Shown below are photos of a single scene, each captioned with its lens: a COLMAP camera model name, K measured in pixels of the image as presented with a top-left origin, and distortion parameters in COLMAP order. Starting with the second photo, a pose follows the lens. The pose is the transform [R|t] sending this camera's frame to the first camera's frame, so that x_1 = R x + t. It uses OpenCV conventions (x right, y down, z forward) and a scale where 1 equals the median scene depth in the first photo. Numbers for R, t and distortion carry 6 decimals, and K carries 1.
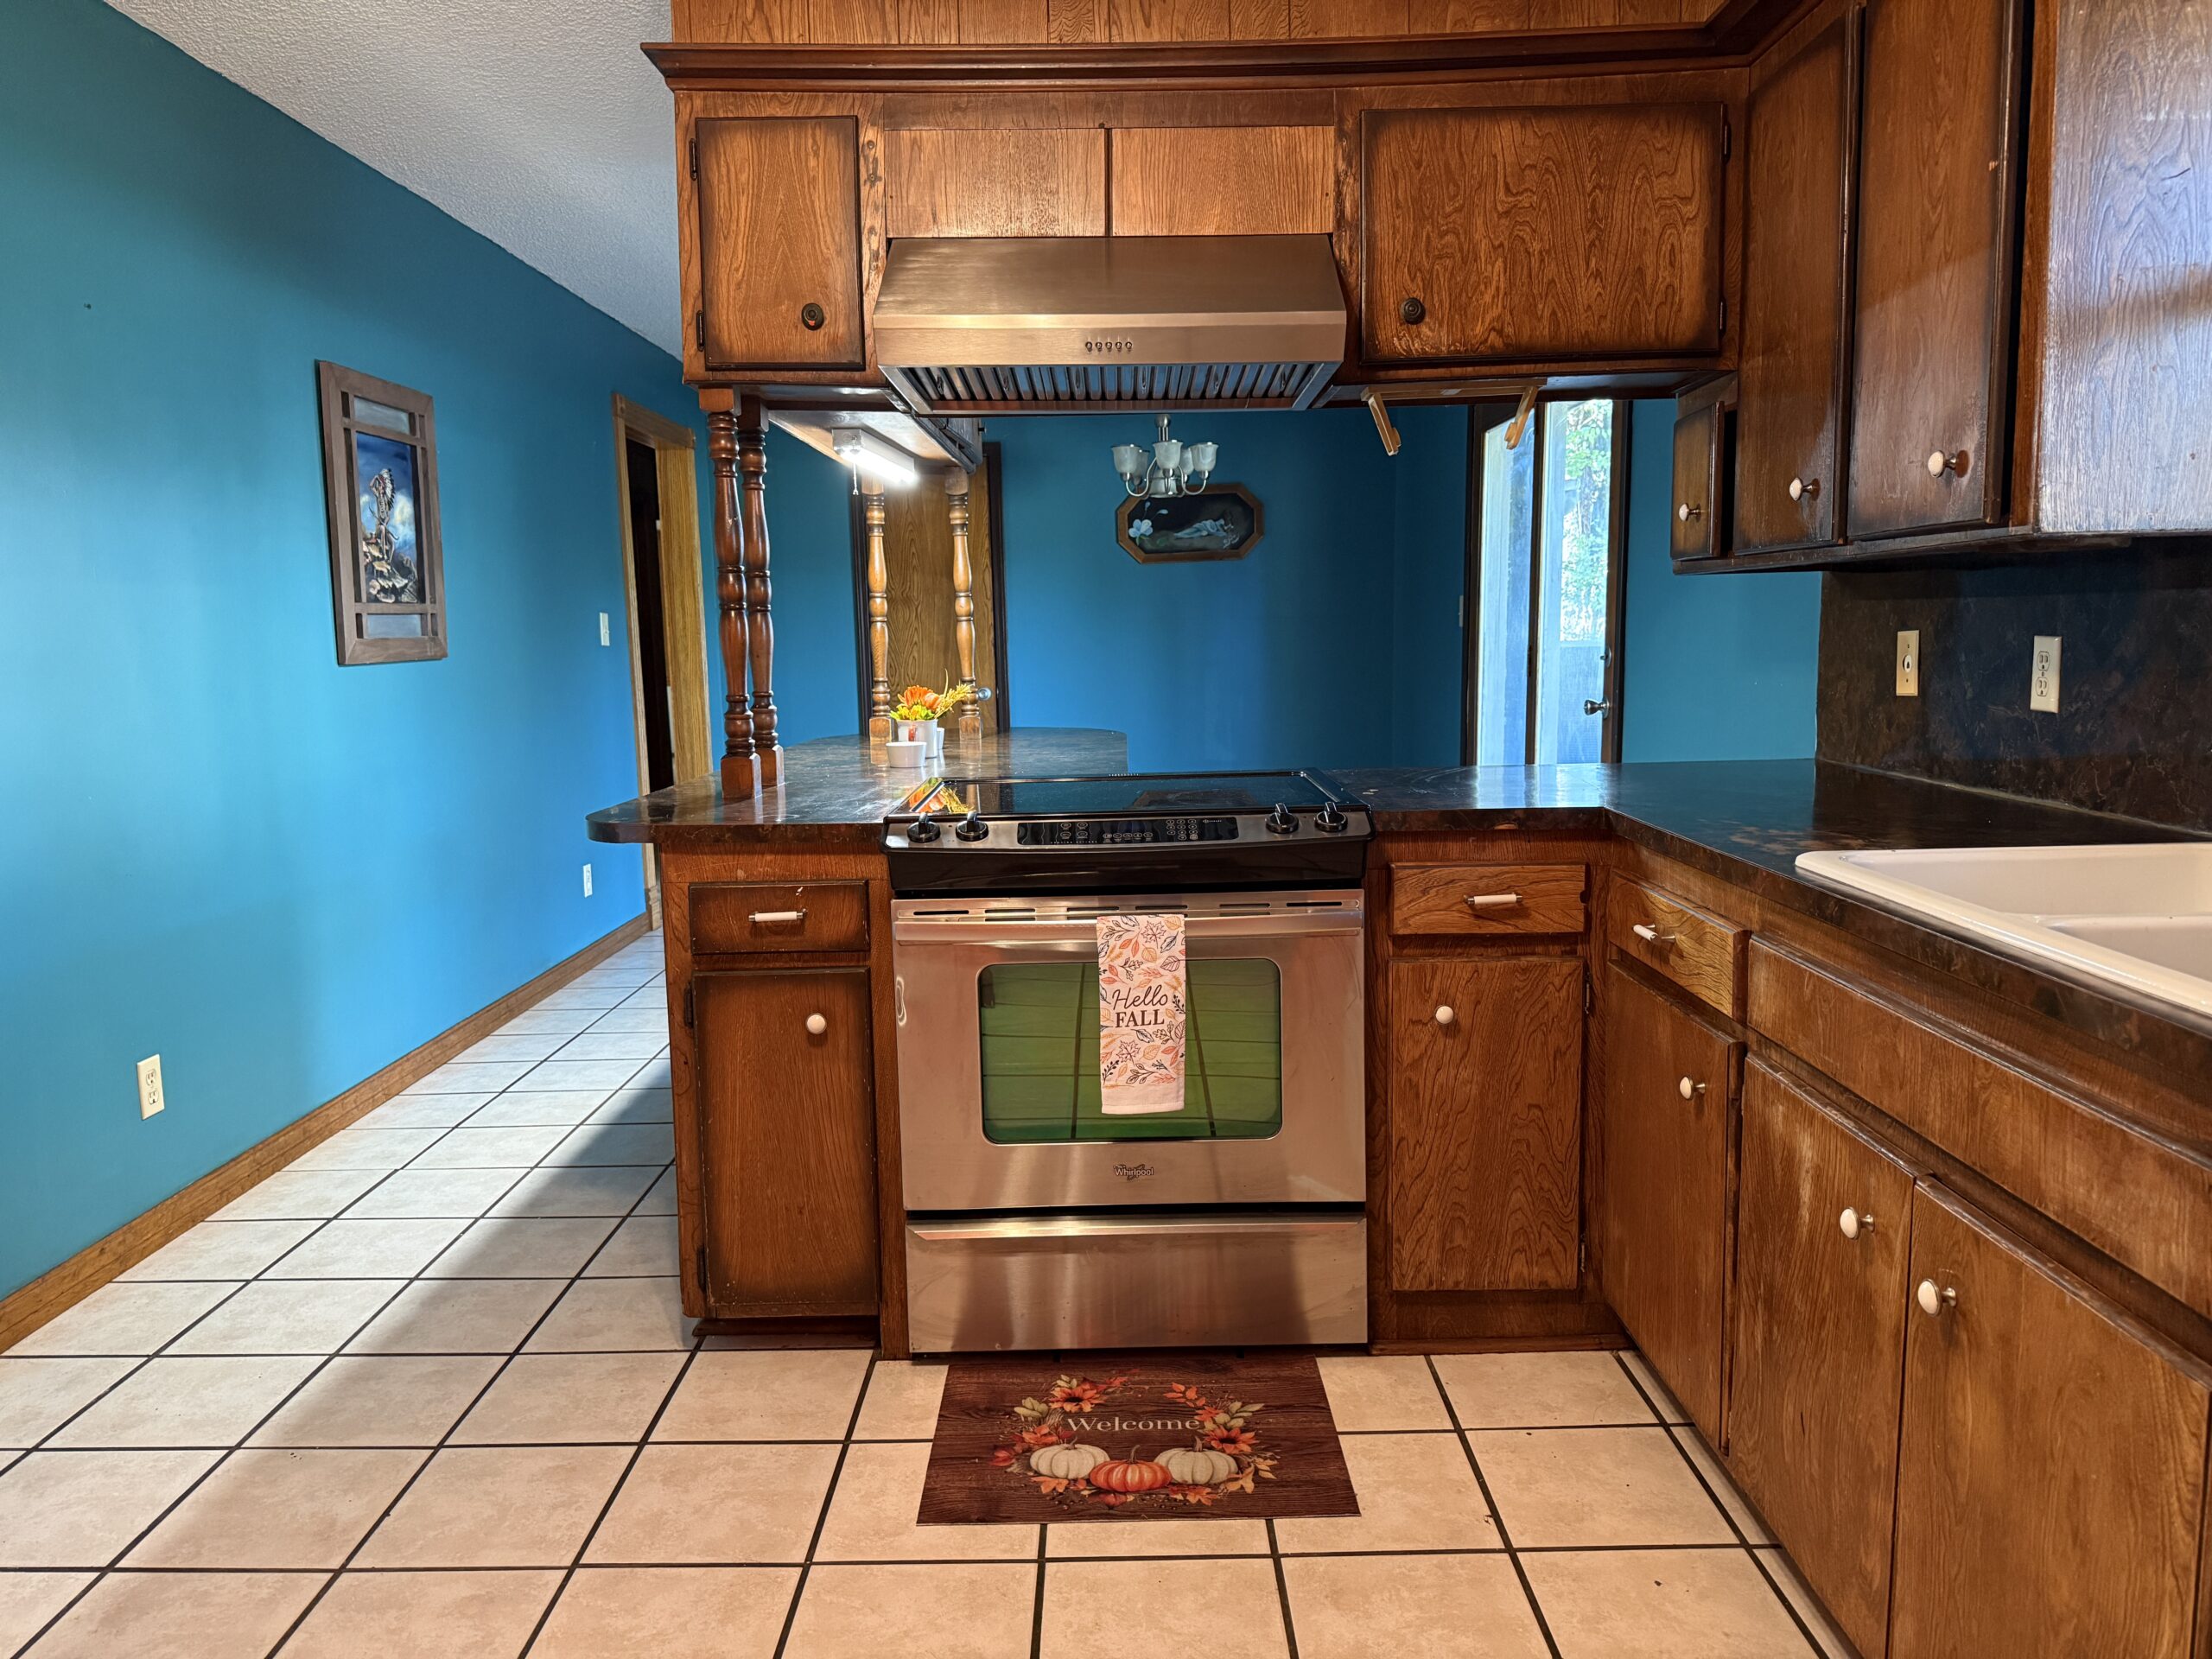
lens RADIAL K [[1550.8, 0, 1128.4], [0, 1550.8, 819.8], [0, 0, 1]] dist [0.064370, -0.095083]
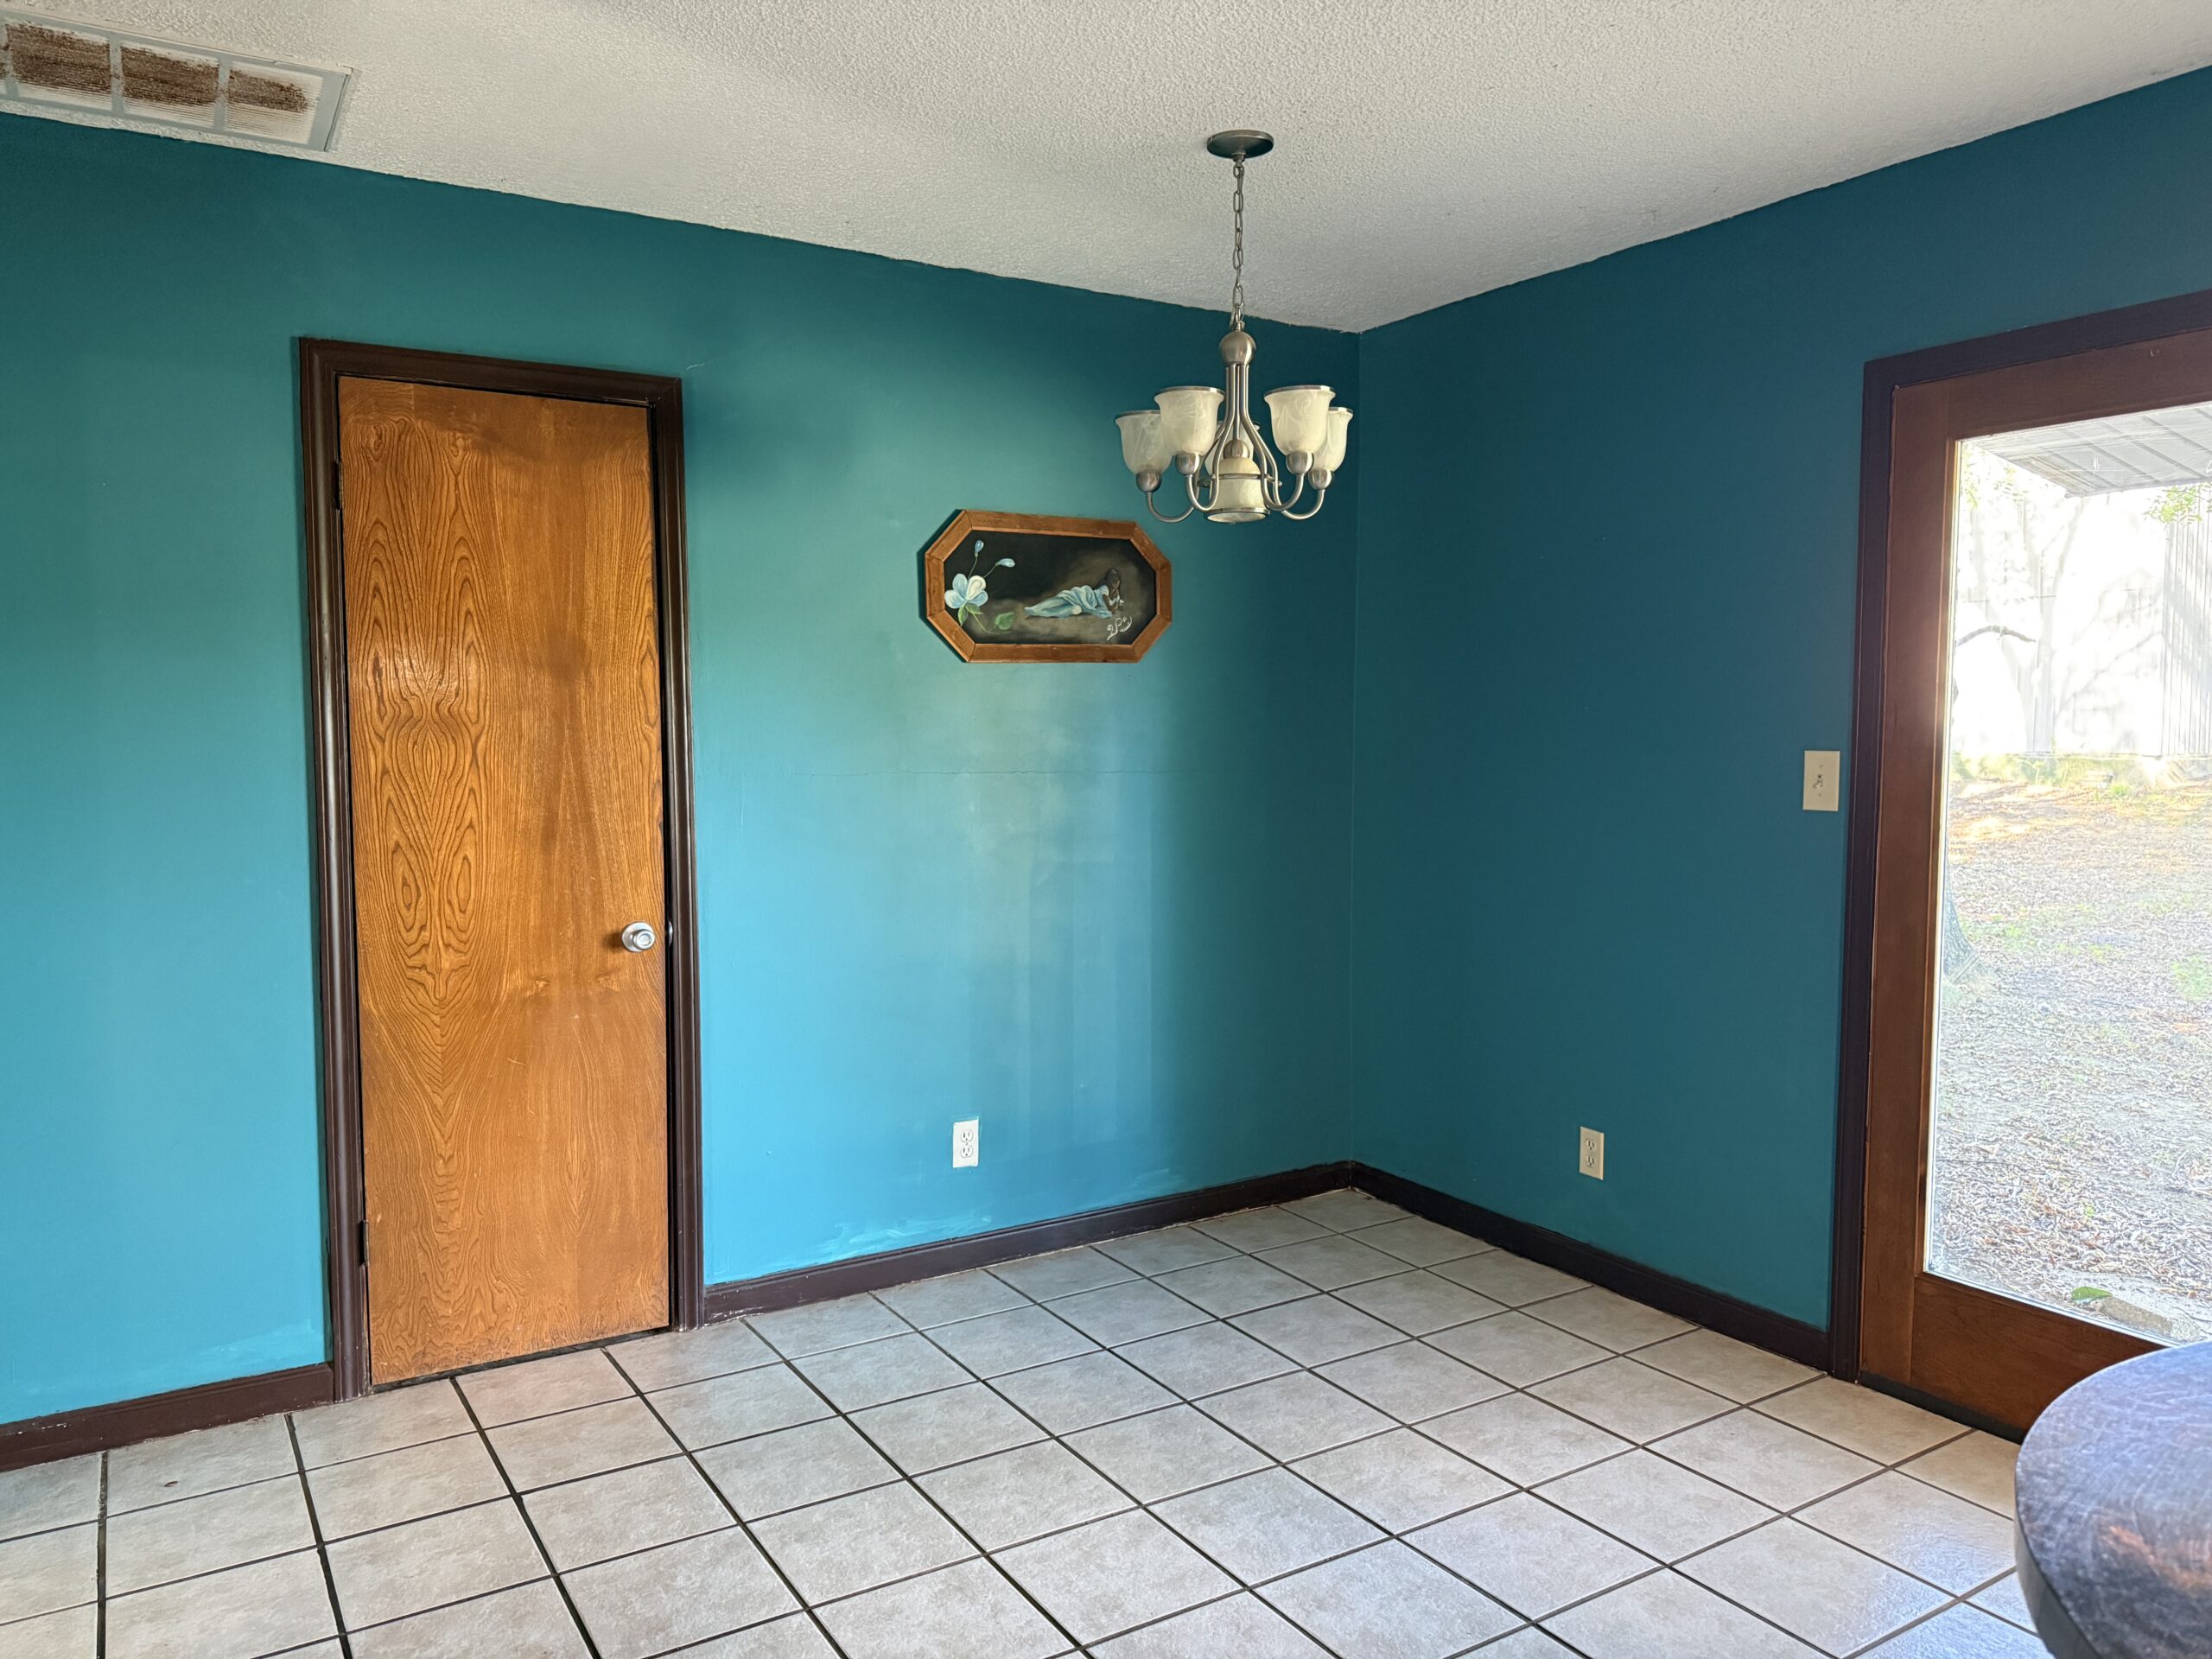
lens RADIAL K [[1550.8, 0, 1177.0], [0, 1550.8, 838.1], [0, 0, 1]] dist [0.064370, -0.095083]
pose [[0.845662, -0.016589, 0.533461, -0.526250], [0.049042, 0.997704, -0.046717, -0.212194], [-0.531461, 0.065669, 0.844534, 1.416612]]
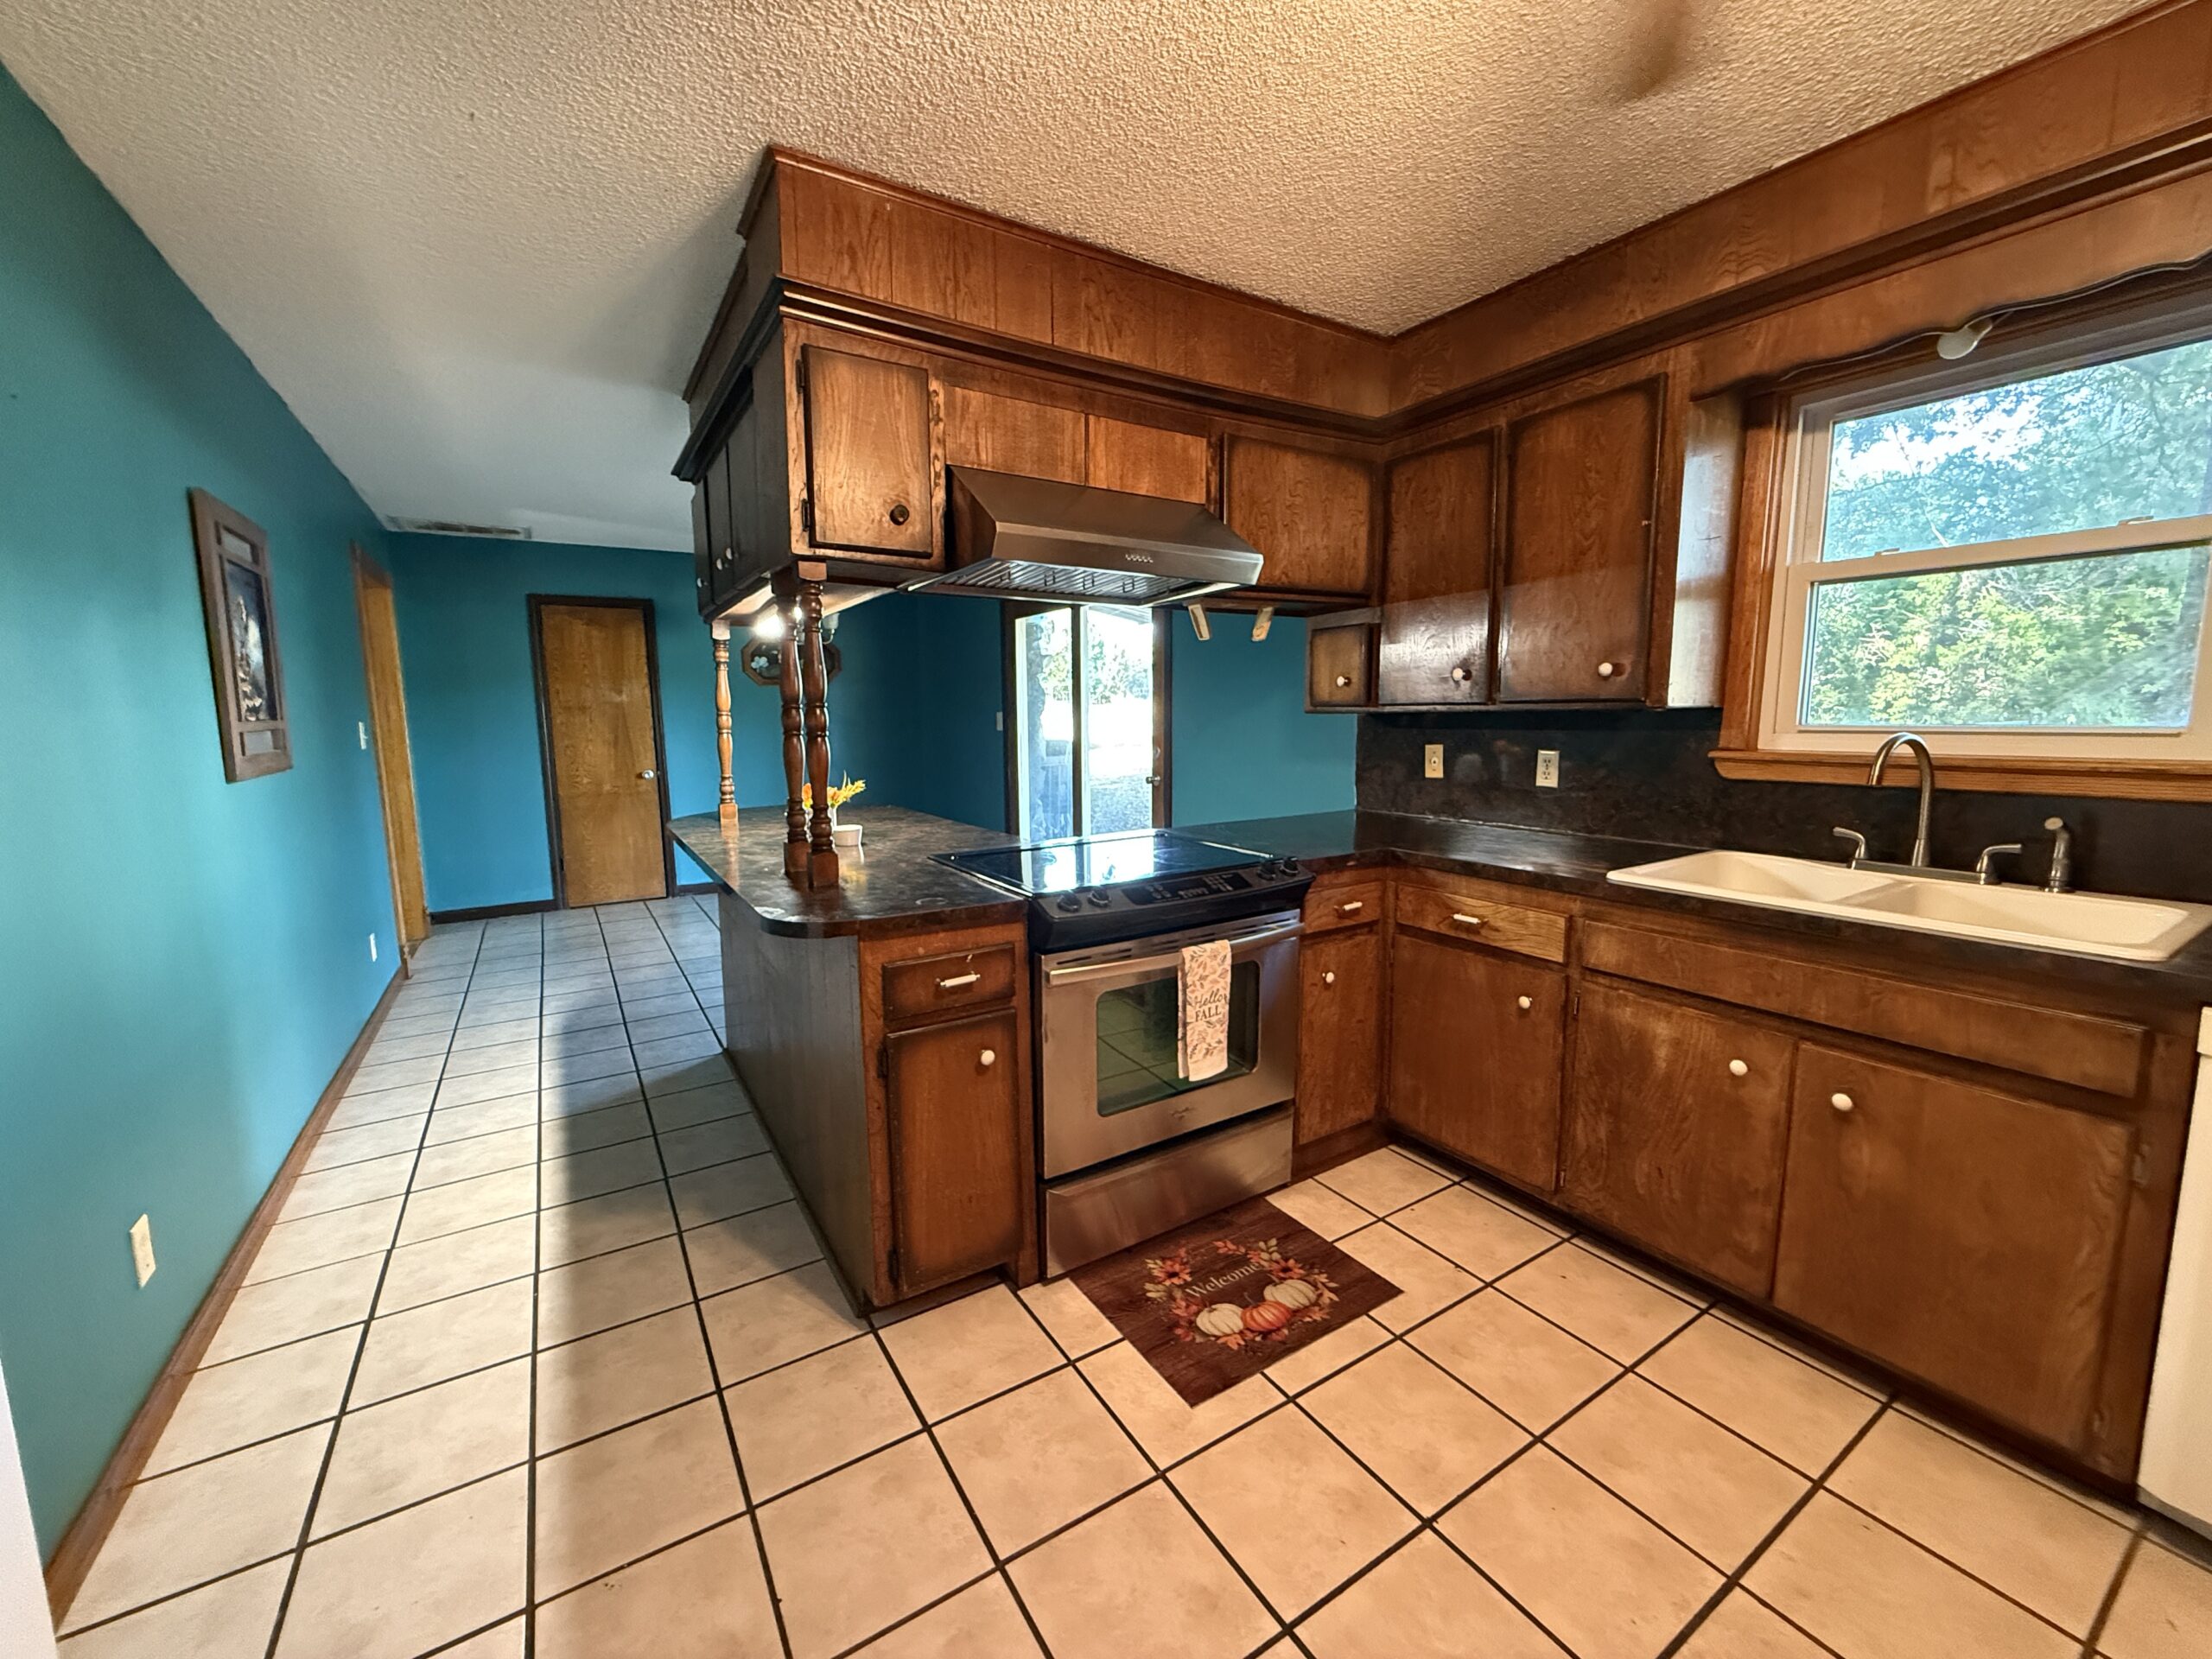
lens RADIAL K [[869.4, 0, 1109.6], [0, 869.4, 823.1], [0, 0, 1]] dist [-0.001661, -0.000886]
pose [[0.849629, -0.058830, 0.524089, -0.403816], [0.060815, 0.998059, 0.013443, -0.057751], [-0.523862, 0.020450, 0.851557, 0.264764]]
